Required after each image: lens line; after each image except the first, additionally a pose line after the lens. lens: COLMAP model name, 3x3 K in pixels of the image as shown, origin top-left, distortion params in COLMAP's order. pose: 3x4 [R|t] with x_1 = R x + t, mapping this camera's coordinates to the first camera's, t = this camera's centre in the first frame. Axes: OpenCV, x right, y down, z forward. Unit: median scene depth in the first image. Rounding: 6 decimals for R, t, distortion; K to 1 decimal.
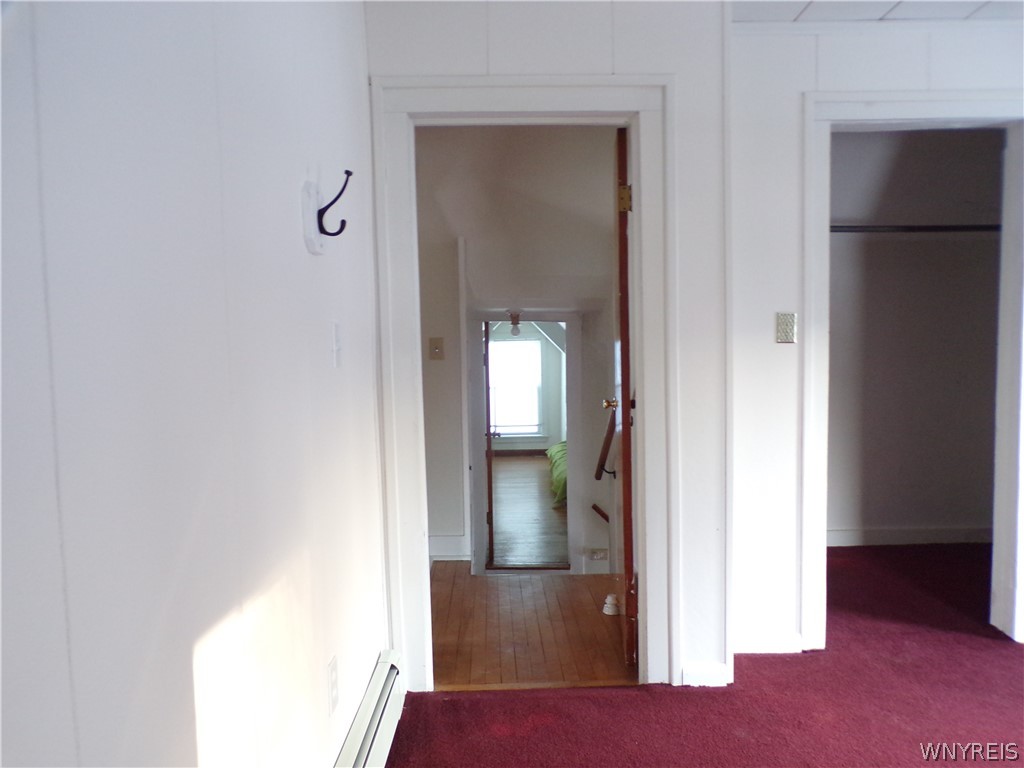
lens RADIAL K [[702.7, 0, 512.0], [0, 702.7, 384.0], [0, 0, 1]] dist [-0.003314, -0.000701]
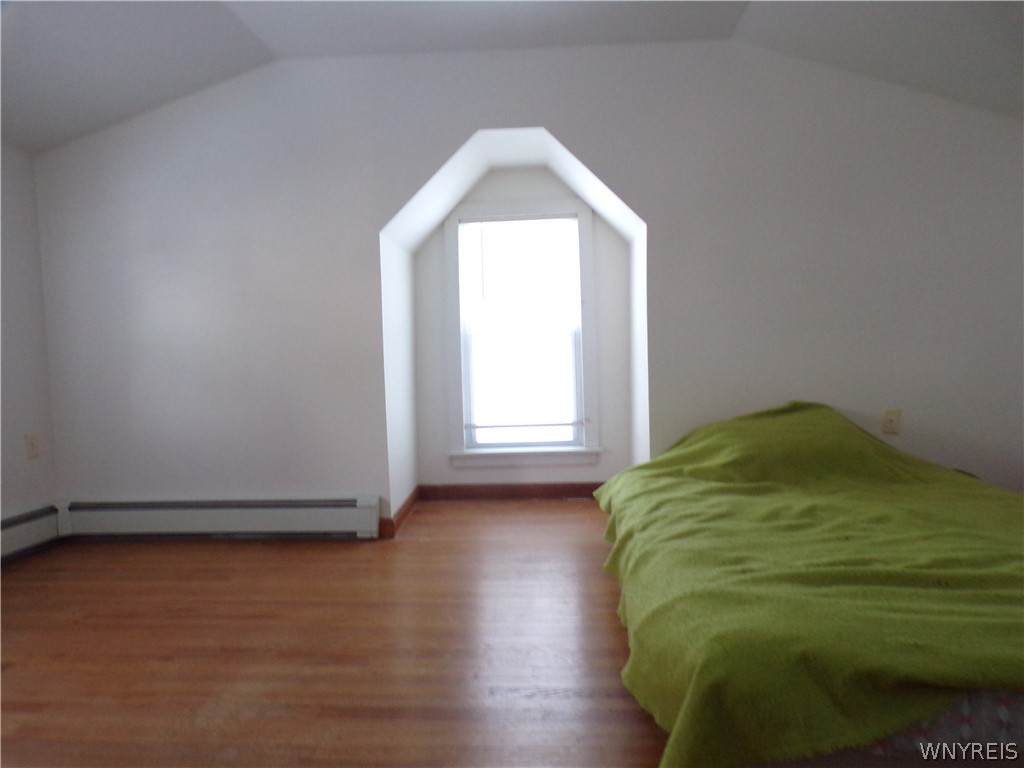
lens RADIAL K [[702.7, 0, 512.0], [0, 702.7, 384.0], [0, 0, 1]] dist [-0.003314, -0.000701]
pose [[0.997488, -0.011060, -0.069967, 0.029558], [0.008996, 0.999517, -0.029752, 0.047540], [0.070262, 0.029048, 0.997106, 0.587071]]
